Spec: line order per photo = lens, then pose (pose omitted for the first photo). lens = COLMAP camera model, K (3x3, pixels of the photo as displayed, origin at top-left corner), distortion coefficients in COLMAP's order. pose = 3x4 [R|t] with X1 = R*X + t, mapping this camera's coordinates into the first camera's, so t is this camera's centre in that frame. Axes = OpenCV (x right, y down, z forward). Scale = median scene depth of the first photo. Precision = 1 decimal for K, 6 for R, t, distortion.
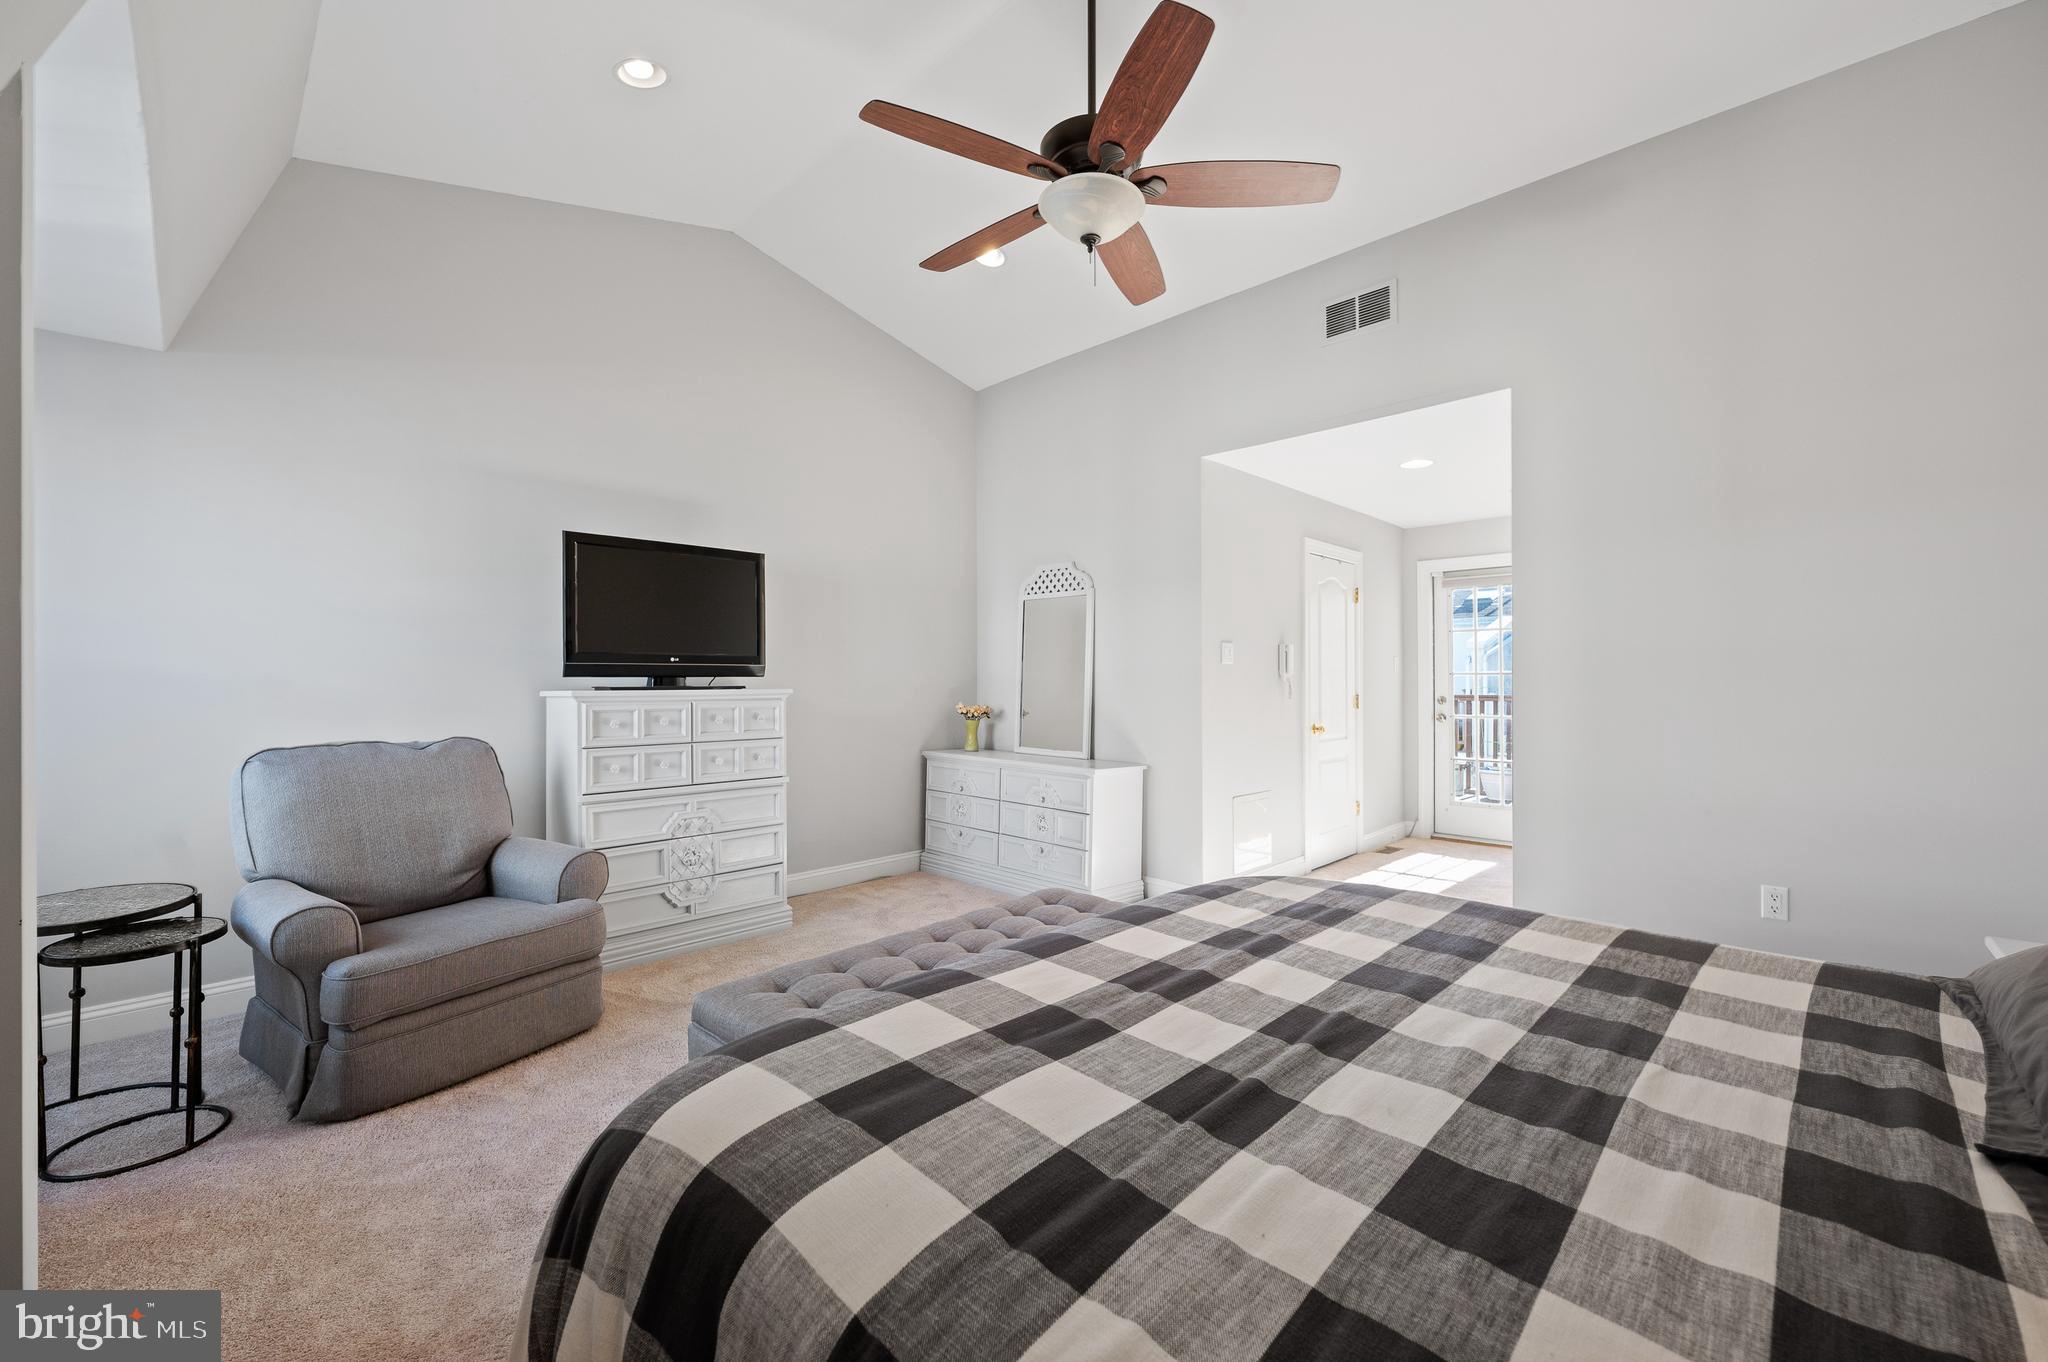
lens RADIAL K [[830.7, 0, 1023.6], [0, 830.7, 673.7], [0, 0, 1]] dist [-0.000878, -0.000561]
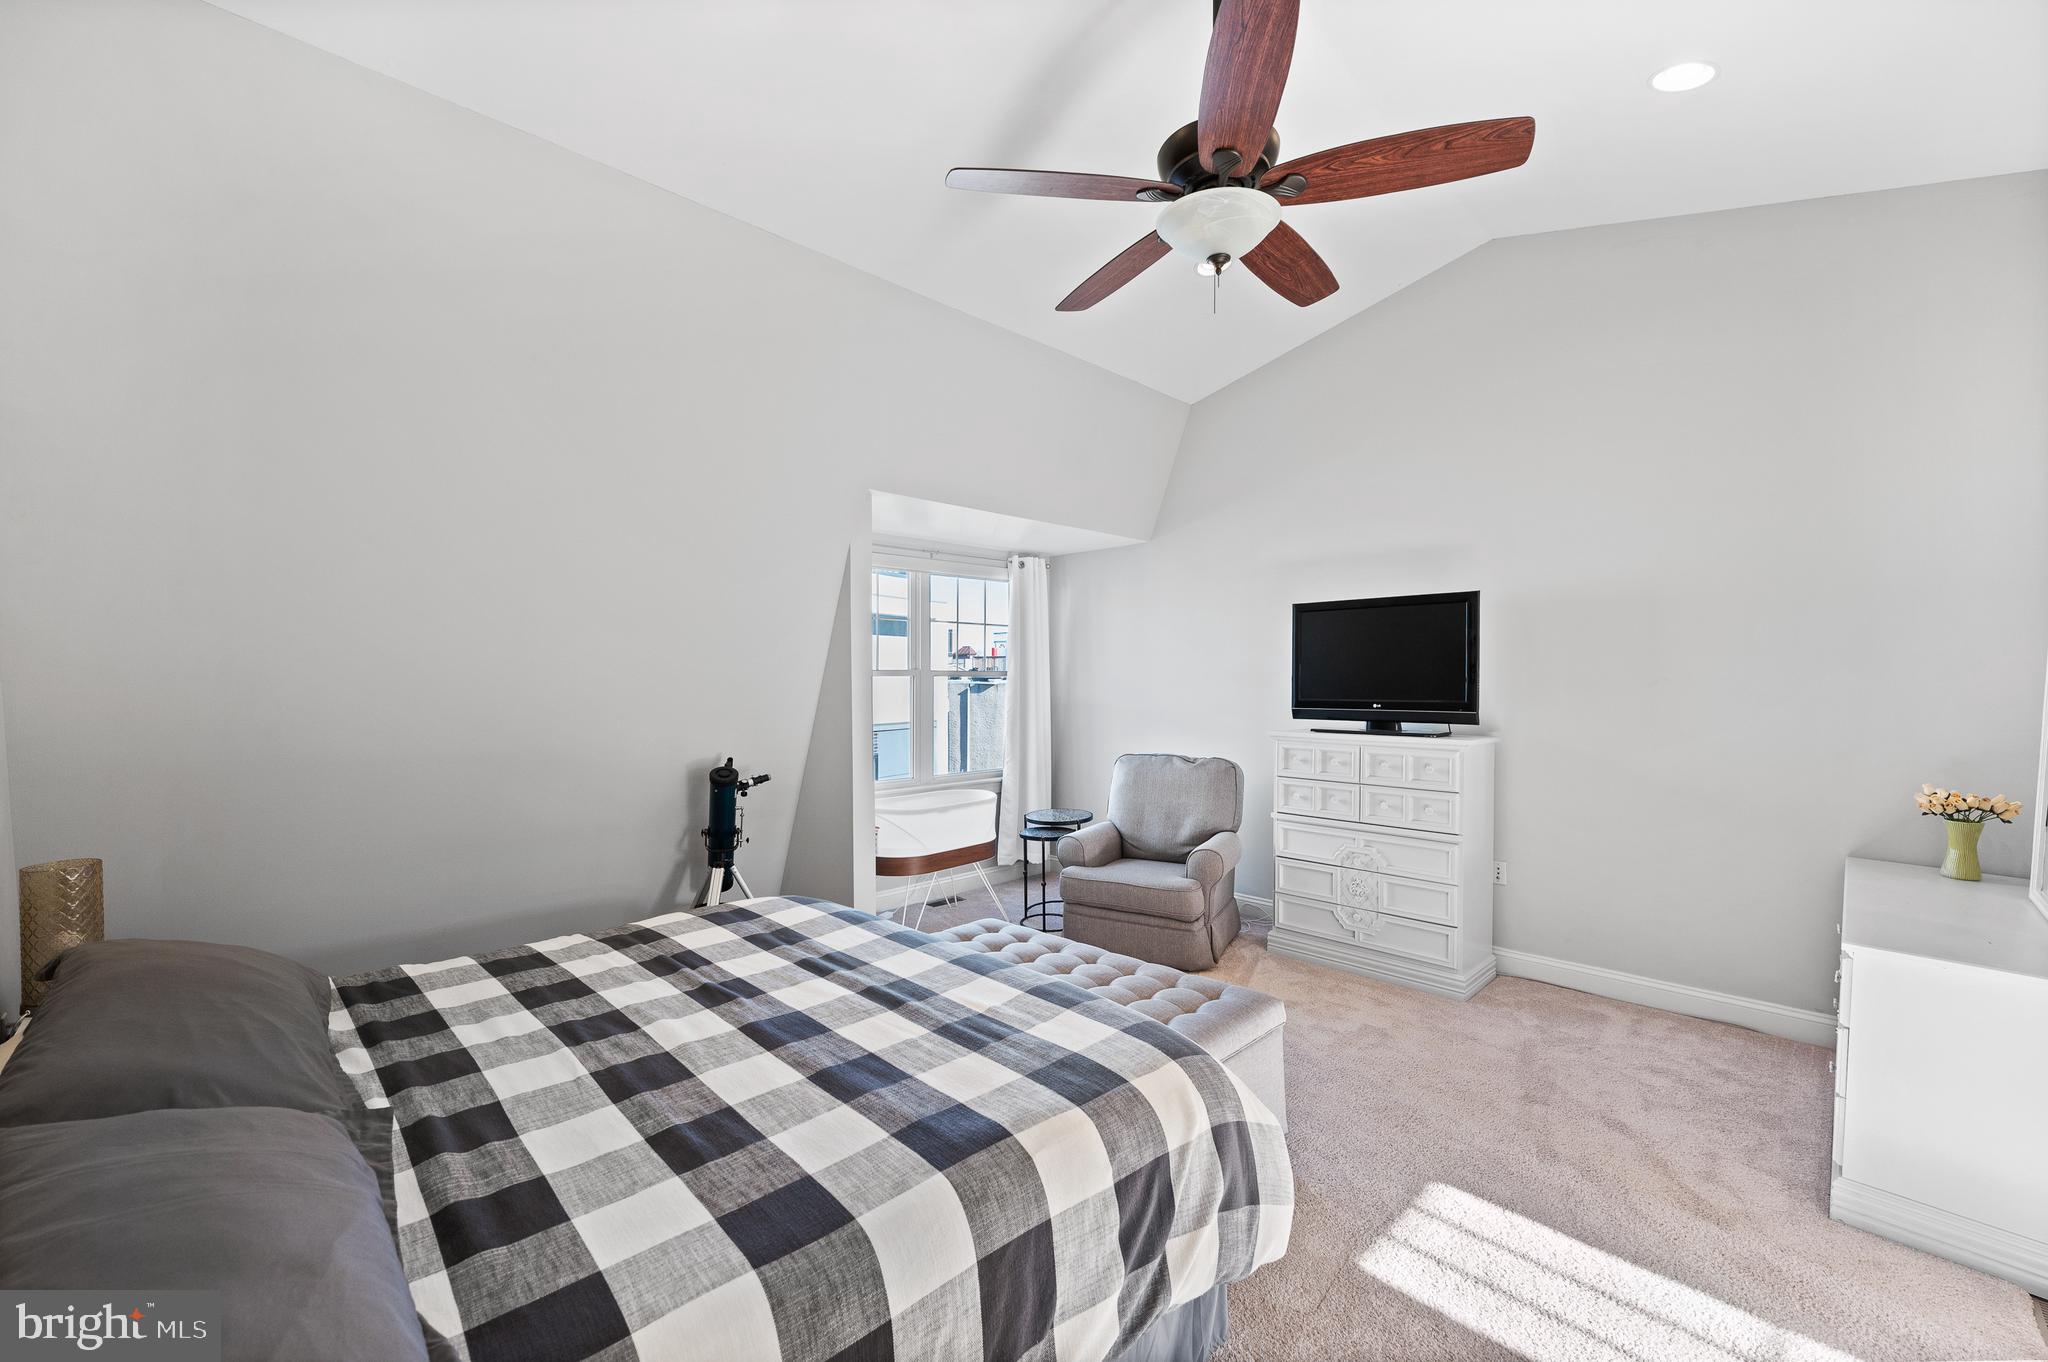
lens RADIAL K [[830.7, 0, 1024.1], [0, 830.7, 690.9], [0, 0, 1]] dist [-0.000878, -0.000561]
pose [[-0.021610, 0.017707, -0.999610, 0.737565], [0.009219, 0.999804, 0.017511, -0.066573], [0.999724, -0.008837, -0.021769, 0.614789]]
